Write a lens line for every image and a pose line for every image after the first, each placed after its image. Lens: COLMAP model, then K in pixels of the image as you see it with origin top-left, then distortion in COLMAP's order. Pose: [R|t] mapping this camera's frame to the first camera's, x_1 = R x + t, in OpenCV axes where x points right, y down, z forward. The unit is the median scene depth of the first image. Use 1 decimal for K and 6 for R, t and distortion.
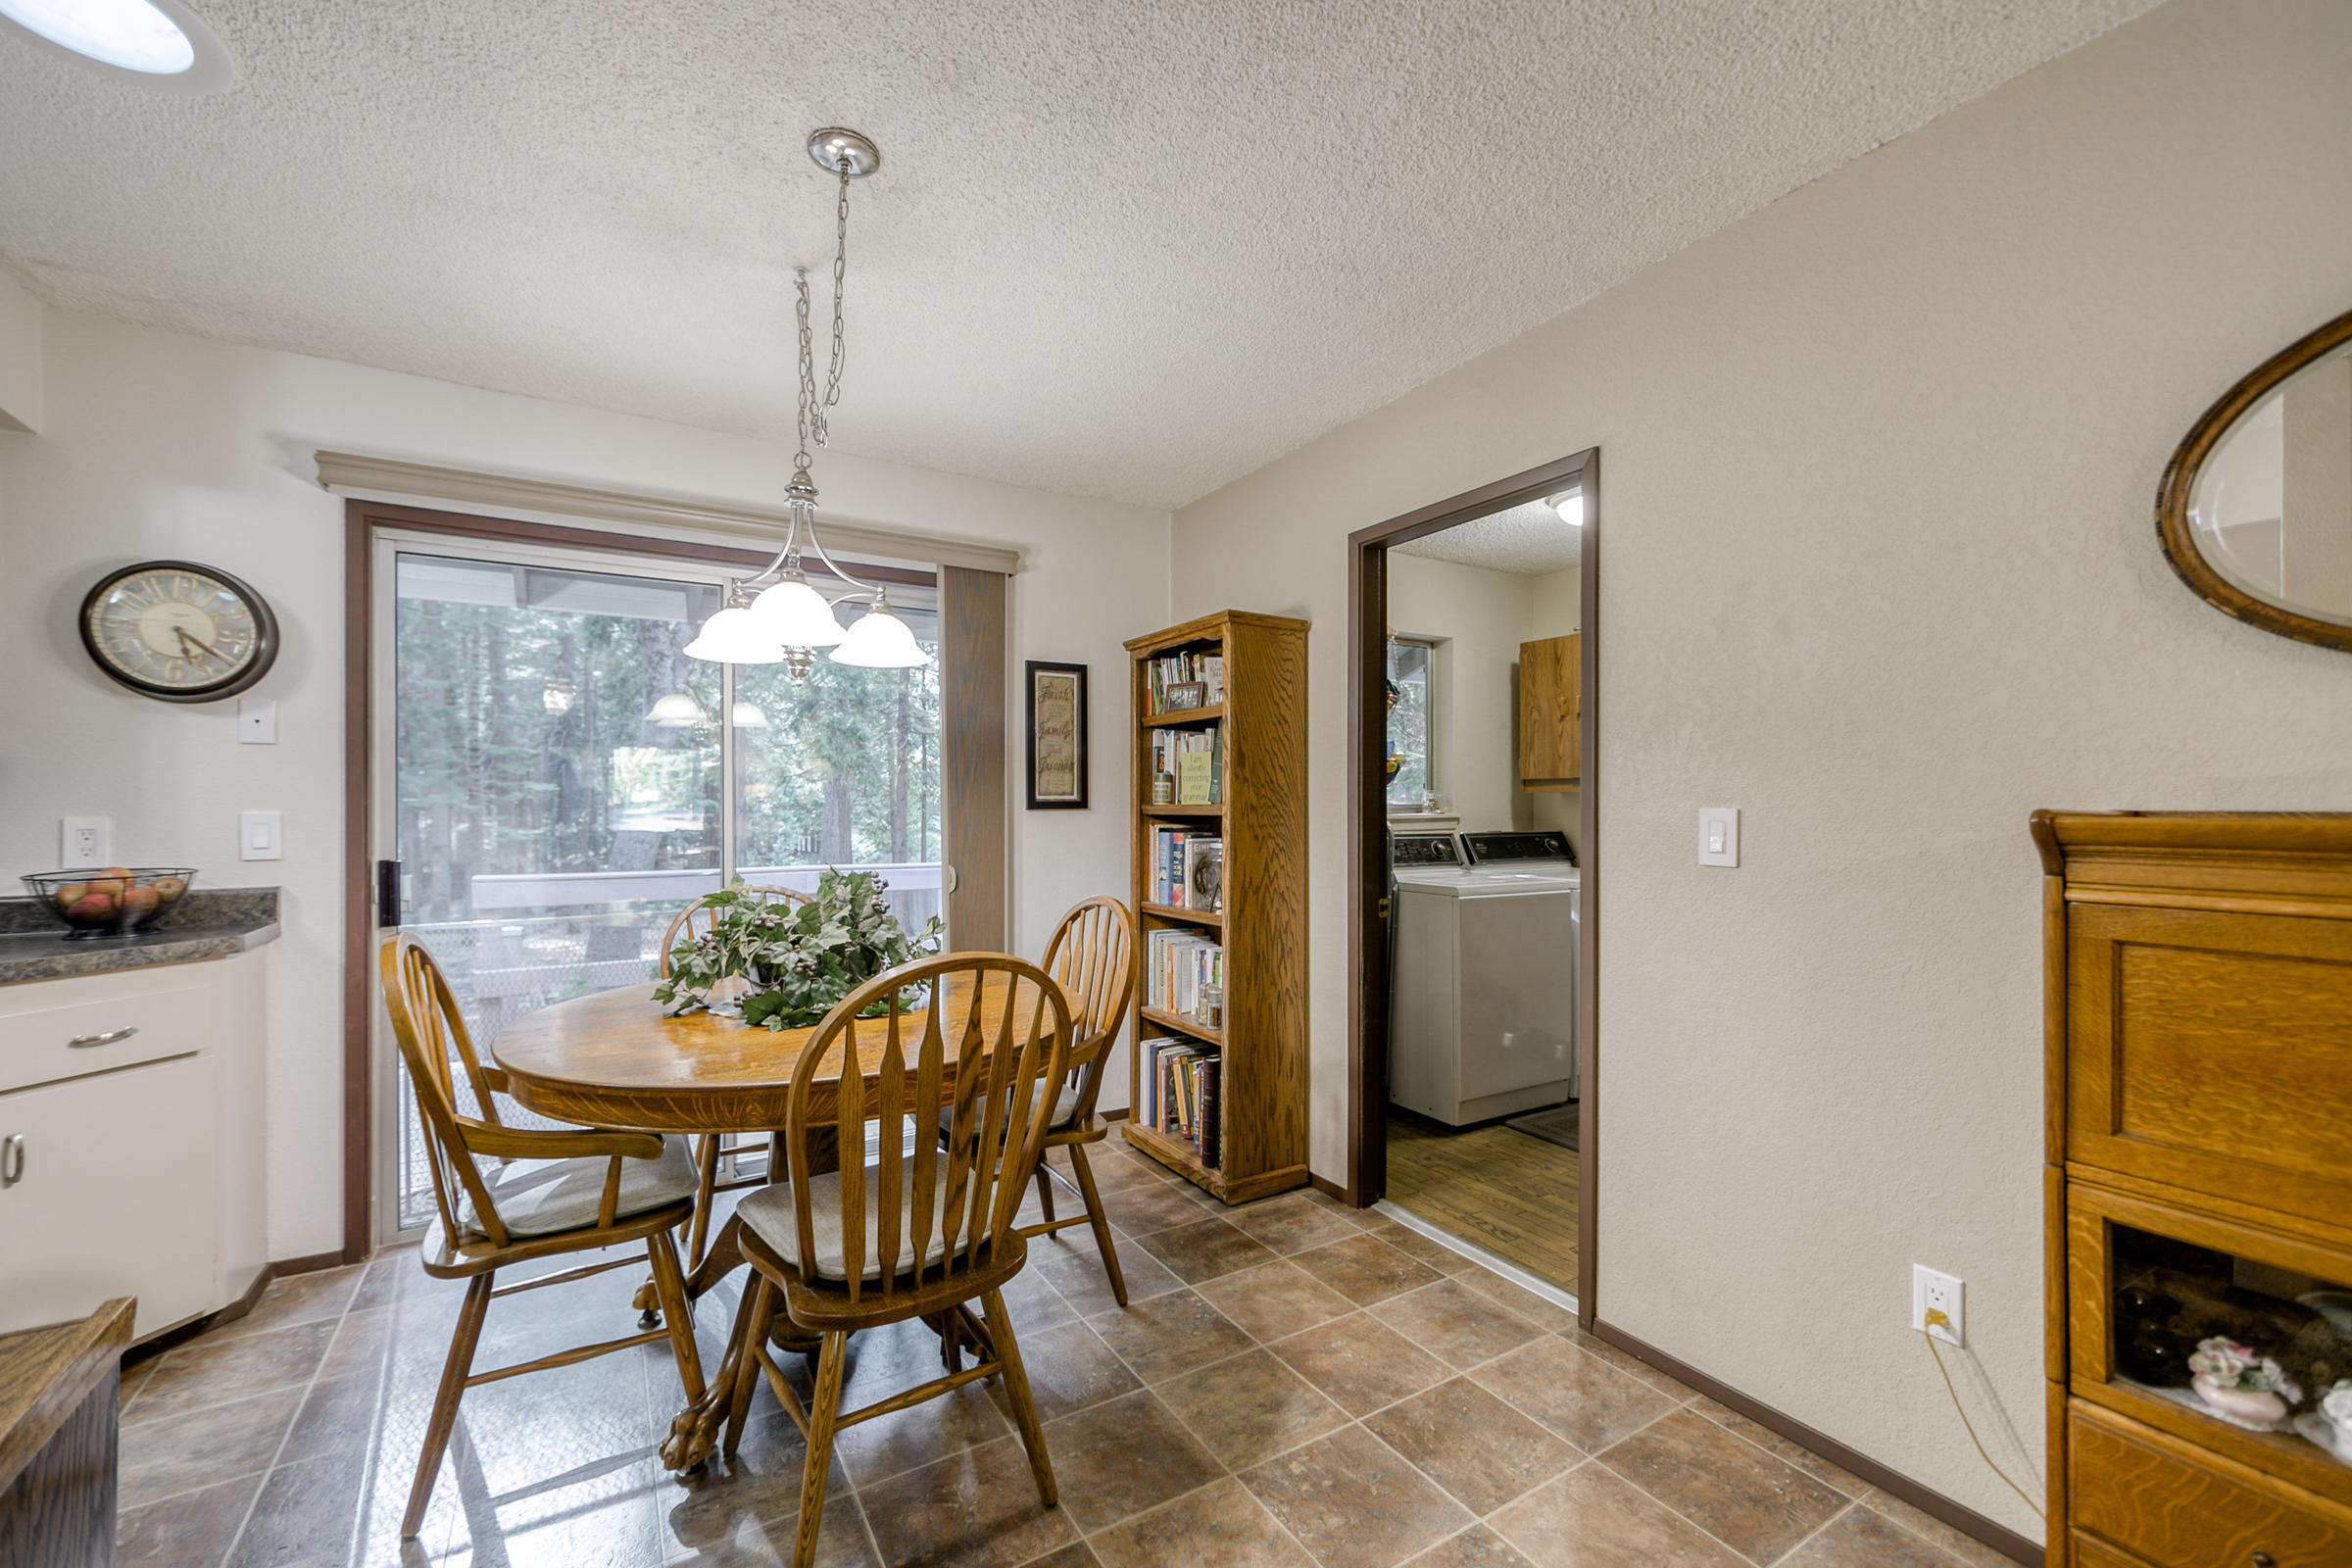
lens RADIAL K [[944.8, 0, 1172.2], [0, 944.8, 802.3], [0, 0, 1]] dist [-0.002360, -0.000243]
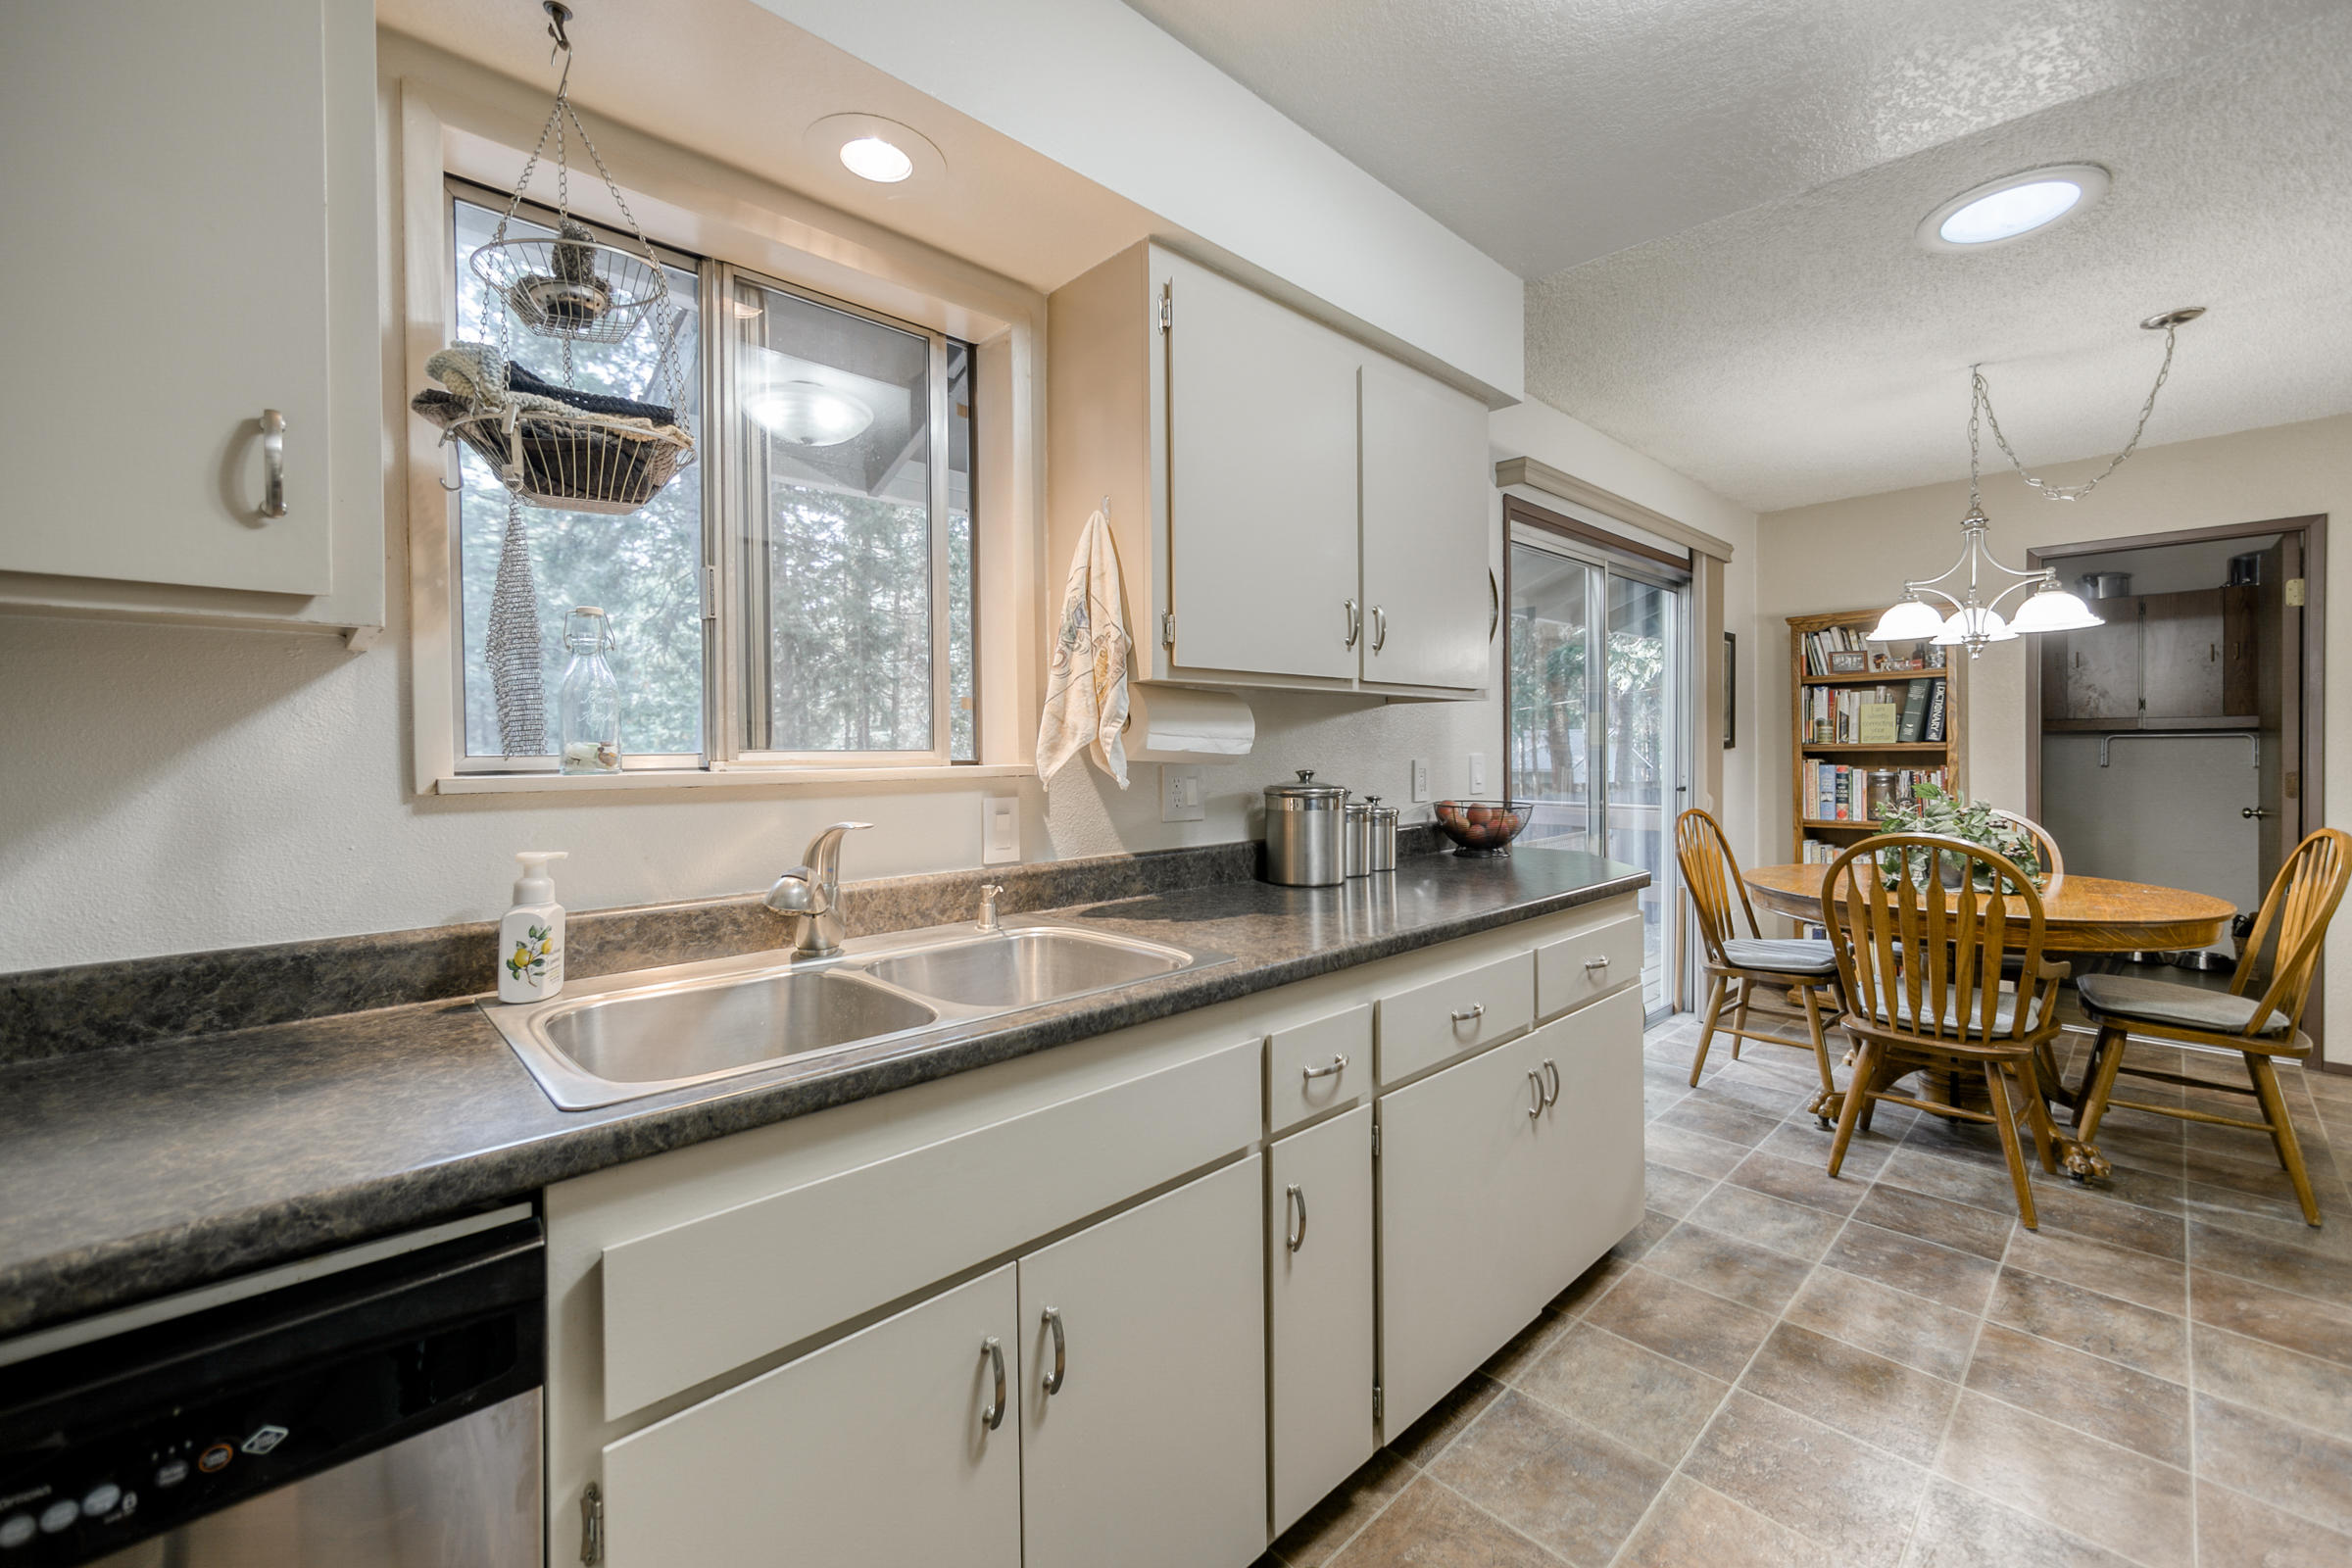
lens RADIAL K [[948.7, 0, 1180.1], [0, 948.7, 741.2], [0, 0, 1]] dist [-0.000034, 0.000123]
pose [[0.977350, -0.002869, 0.211611, -1.222773], [0.002497, 0.999995, 0.002027, -0.006294], [-0.211616, -0.001453, 0.977352, -0.100989]]
